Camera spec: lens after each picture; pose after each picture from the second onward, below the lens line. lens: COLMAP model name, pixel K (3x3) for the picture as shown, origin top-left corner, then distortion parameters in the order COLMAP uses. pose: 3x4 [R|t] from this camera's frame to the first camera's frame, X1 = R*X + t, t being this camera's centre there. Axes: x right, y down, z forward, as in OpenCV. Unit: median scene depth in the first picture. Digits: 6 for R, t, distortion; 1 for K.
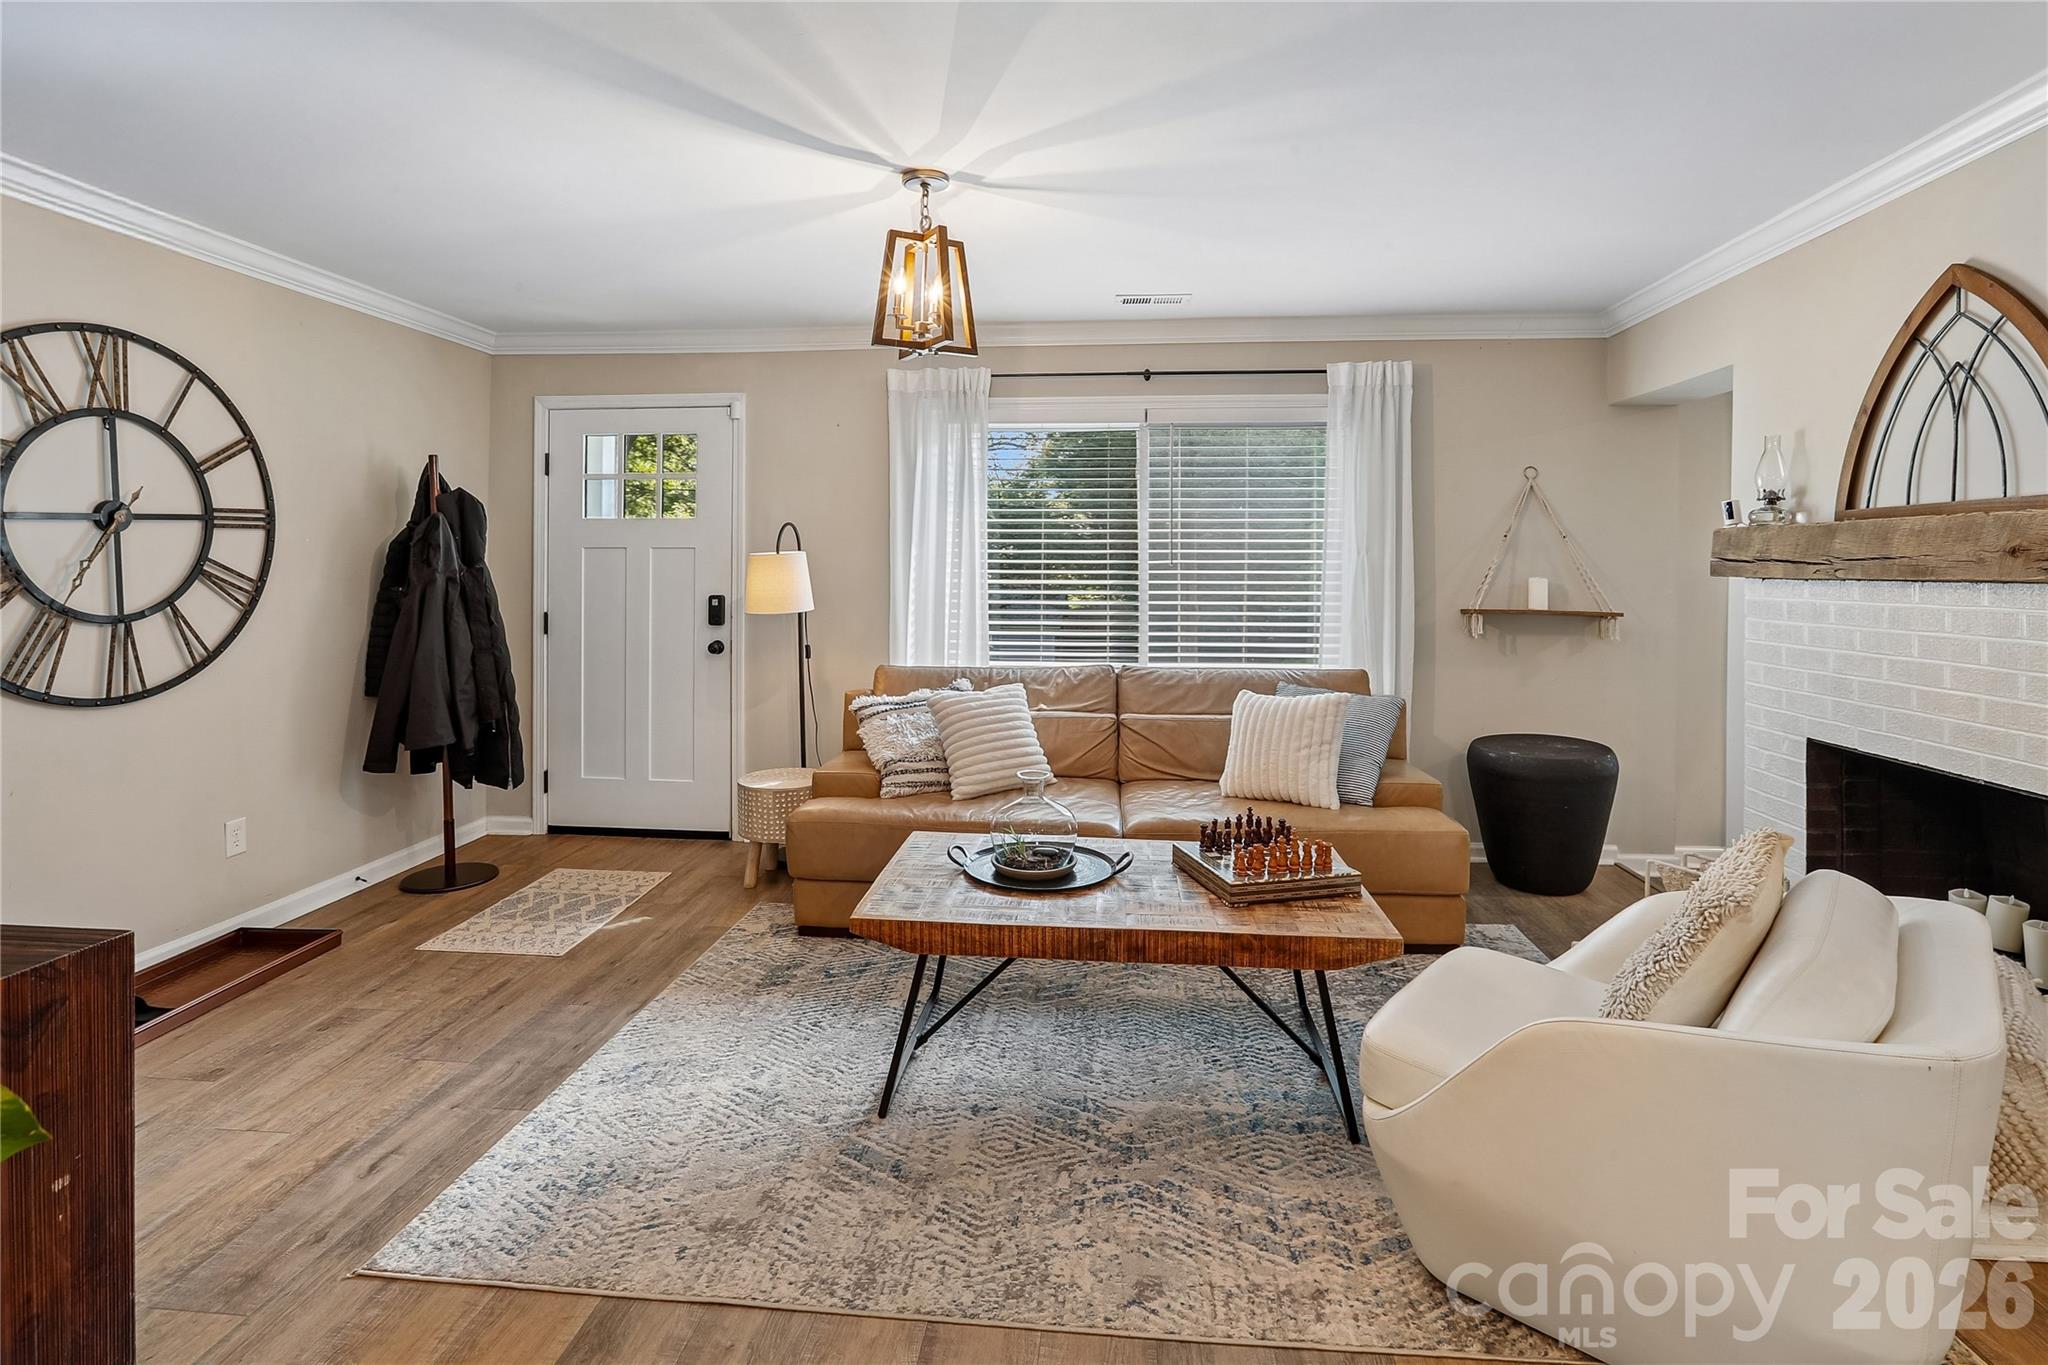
lens RADIAL K [[940.9, 0, 1010.2], [0, 940.9, 563.1], [0, 0, 1]] dist [-0.013120, -0.000011]
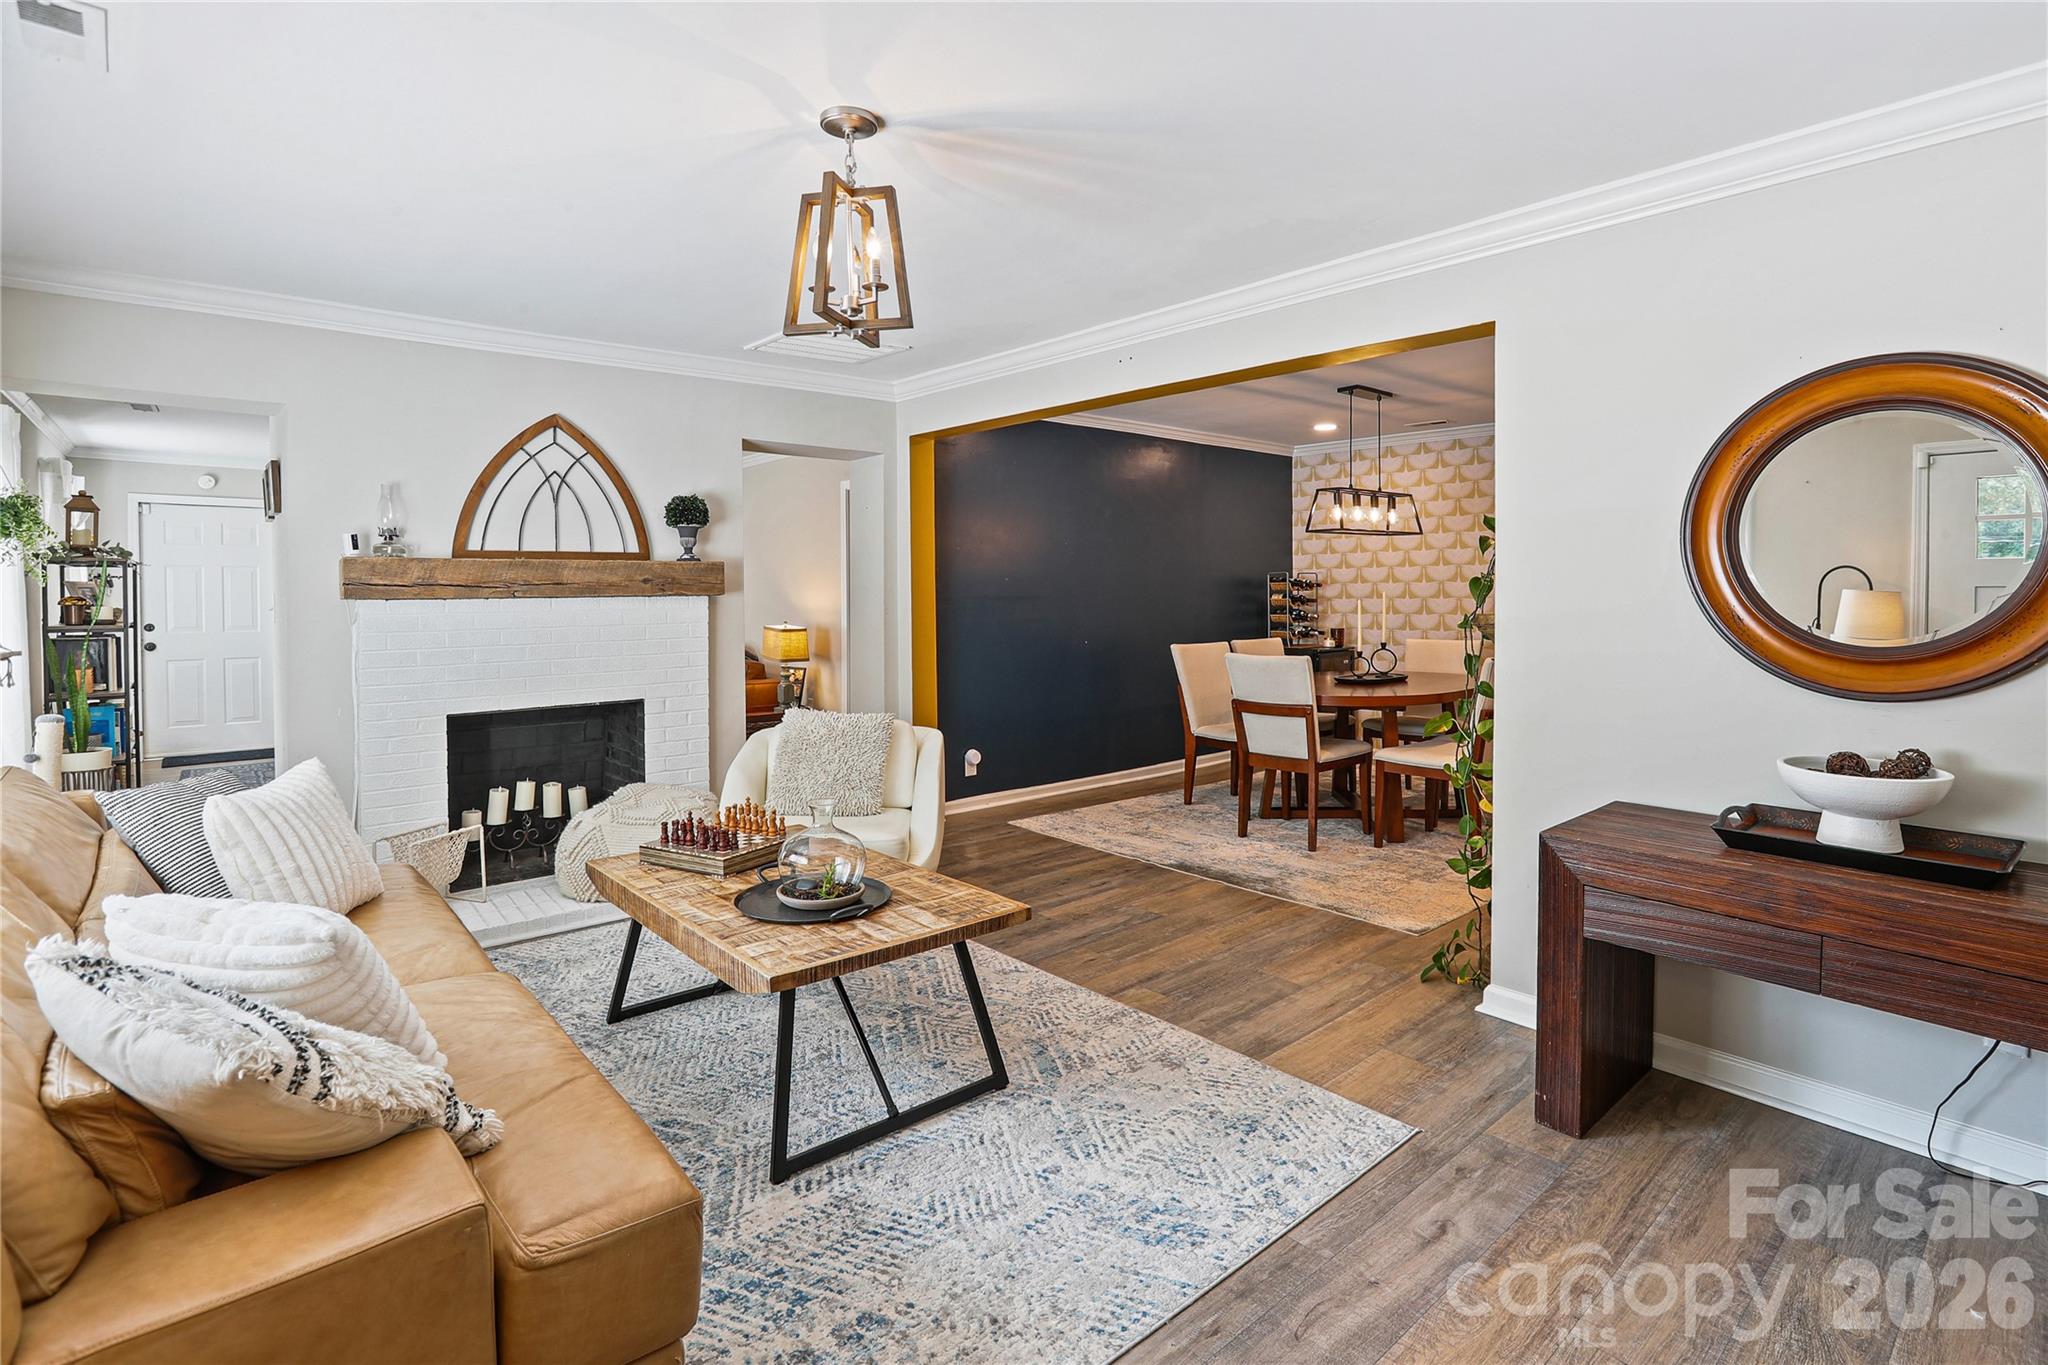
lens RADIAL K [[1017.4, 0, 1043.5], [0, 1017.4, 607.4], [0, 0, 1]] dist [-0.005649, 0.000453]
pose [[-0.727017, -0.016631, 0.686418, -0.777984], [0.000551, 0.999692, 0.024804, -0.006592], [-0.686620, 0.018411, -0.726784, 1.442599]]
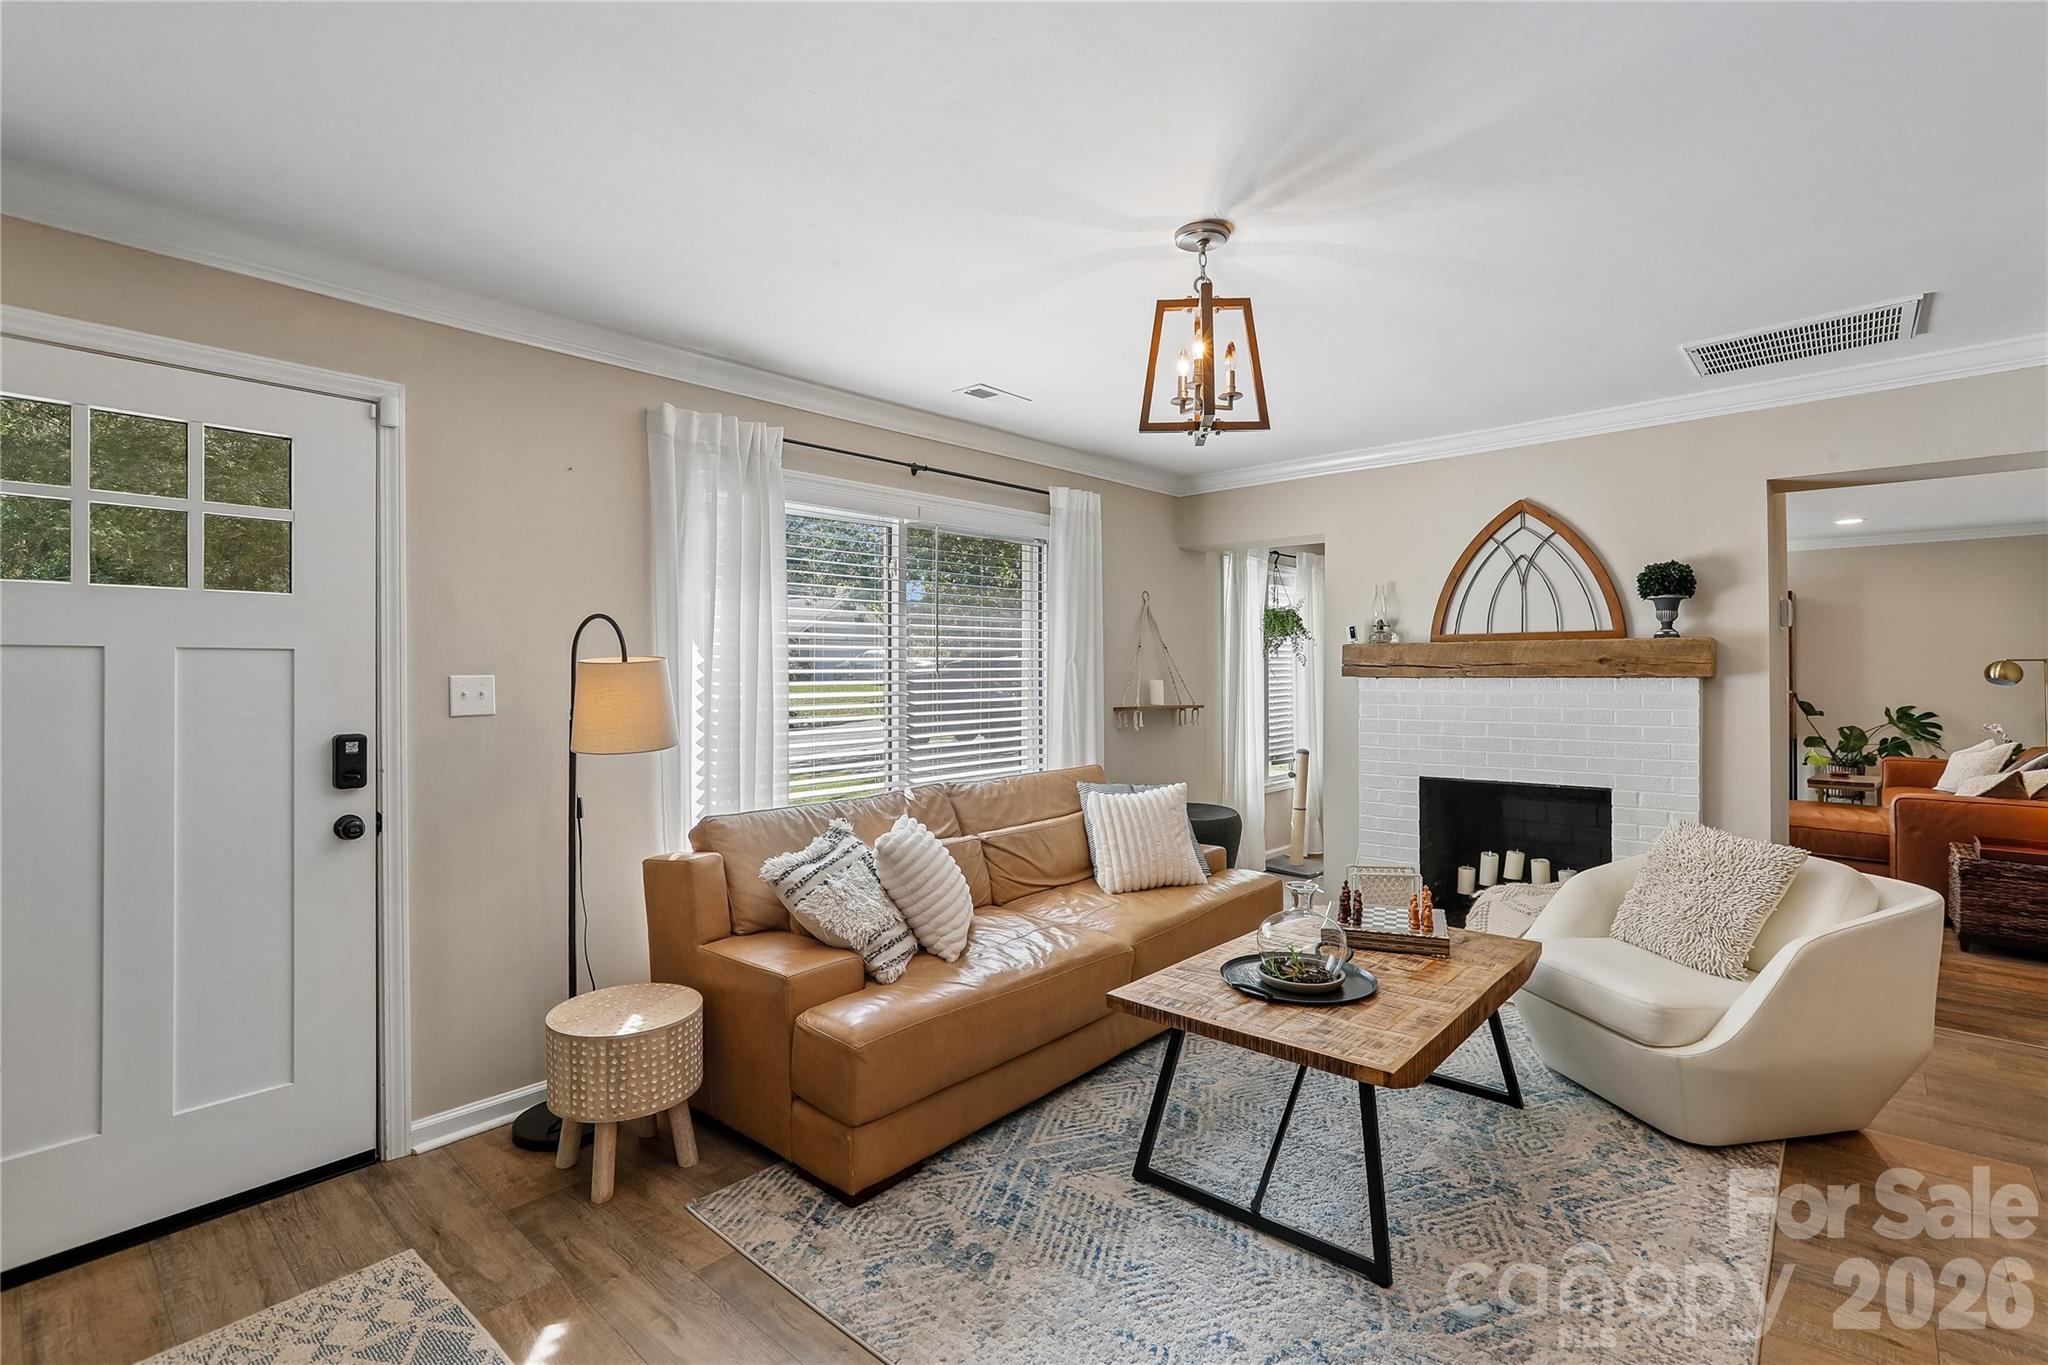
lens RADIAL K [[940.9, 0, 991.1], [0, 940.9, 659.8], [0, 0, 1]] dist [-0.013120, -0.000011]
pose [[0.610174, 0.001728, 0.792266, -0.848900], [0.006560, 0.999952, -0.007234, -0.005821], [-0.792241, 0.009612, 0.610133, 0.584622]]
